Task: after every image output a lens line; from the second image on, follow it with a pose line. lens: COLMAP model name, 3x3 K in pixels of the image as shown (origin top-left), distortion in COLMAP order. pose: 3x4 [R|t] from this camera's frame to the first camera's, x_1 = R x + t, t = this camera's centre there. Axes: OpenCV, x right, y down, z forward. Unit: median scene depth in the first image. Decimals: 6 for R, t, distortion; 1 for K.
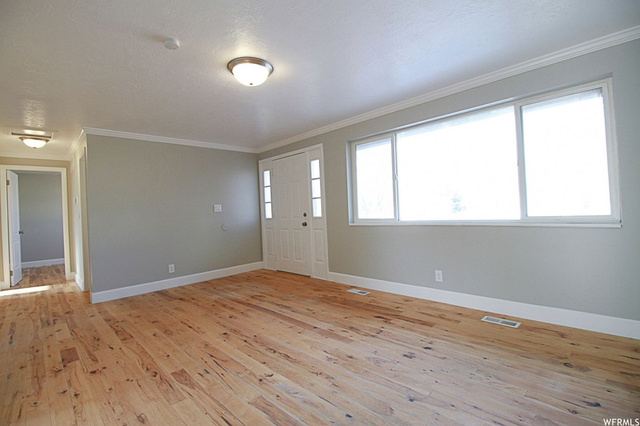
lens RADIAL K [[304.7, 0, 319.7], [0, 304.7, 209.6], [0, 0, 1]] dist [-0.003444, -0.002747]
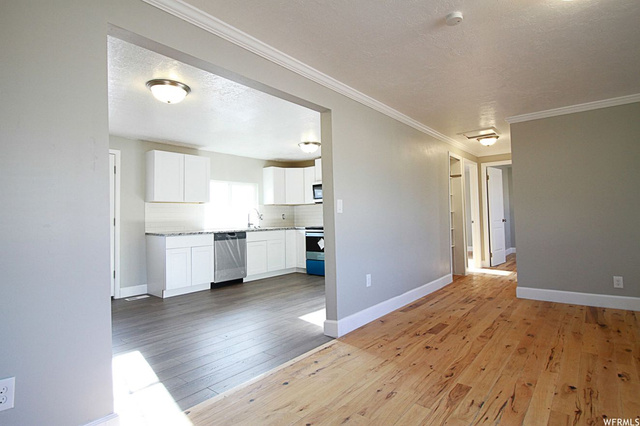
lens RADIAL K [[336.0, 0, 320.4], [0, 336.0, 208.5], [0, 0, 1]] dist [-0.001924, 0.002736]
pose [[0.115747, 0.017216, -0.993130, 0.408827], [0.018047, 0.999648, 0.019432, -0.012983], [0.993115, -0.020172, 0.115396, 0.431297]]
